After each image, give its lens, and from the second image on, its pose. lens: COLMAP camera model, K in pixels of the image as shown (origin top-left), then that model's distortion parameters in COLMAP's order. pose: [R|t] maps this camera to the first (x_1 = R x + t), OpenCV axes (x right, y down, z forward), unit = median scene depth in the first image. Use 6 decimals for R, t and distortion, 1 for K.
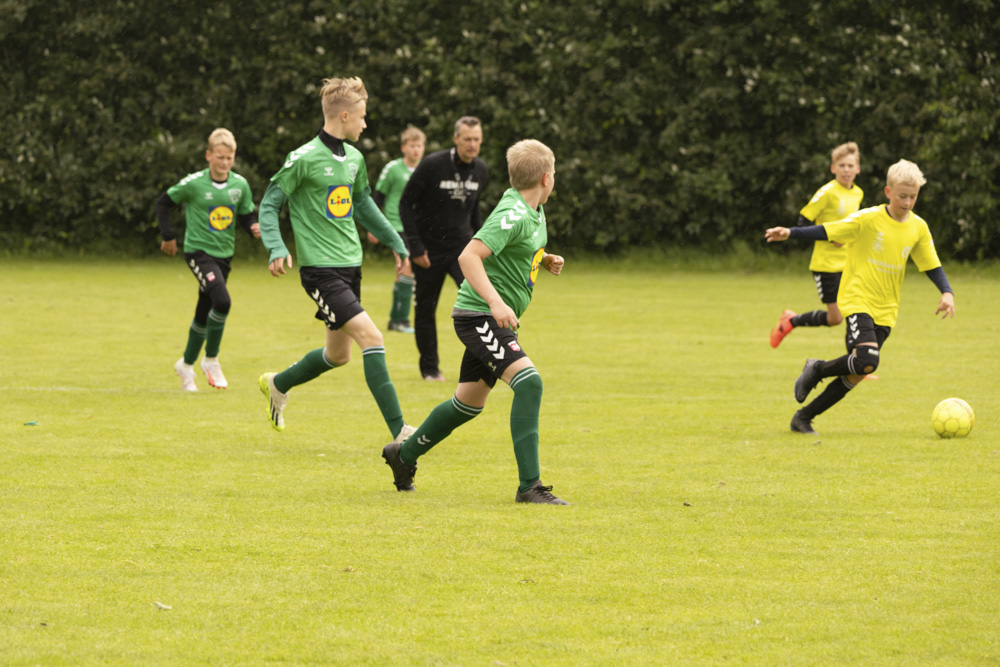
lens RADIAL K [[5556.5, 0, 500.5], [0, 5556.5, 333.5], [0, 0, 1]] dist [-0.197624, 0.000000]
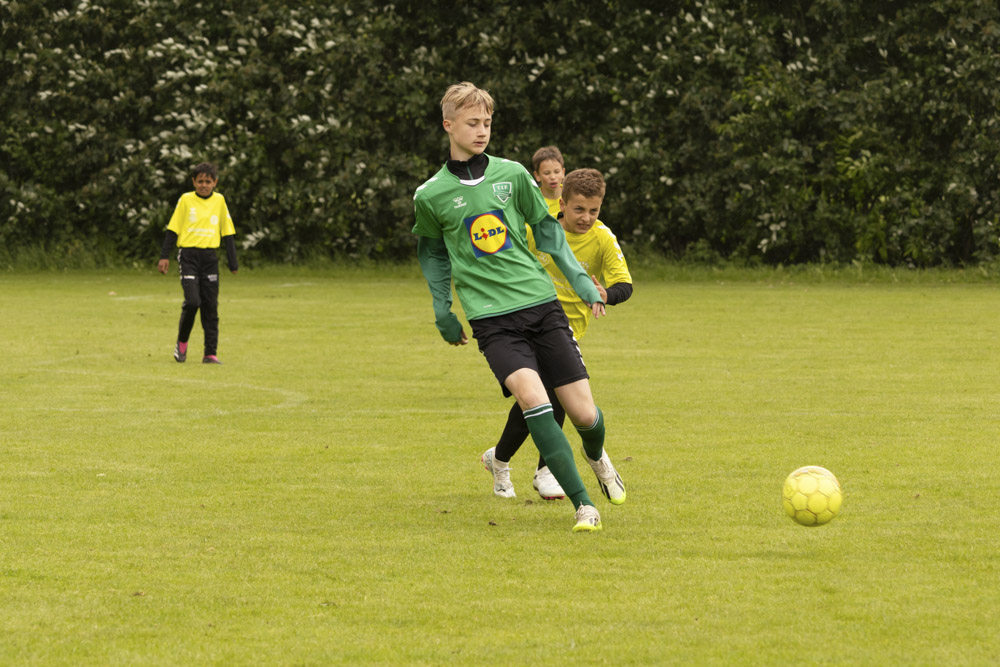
lens RADIAL K [[4736.0, 0, 499.6], [0, 4736.0, 332.8], [0, 0, 1]] dist [-0.298964, 0.000000]
pose [[0.999965, -0.006434, 0.005342, 0.030416], [0.006422, 0.999977, 0.002257, -0.003502], [-0.005356, -0.002222, 0.999983, 0.193001]]
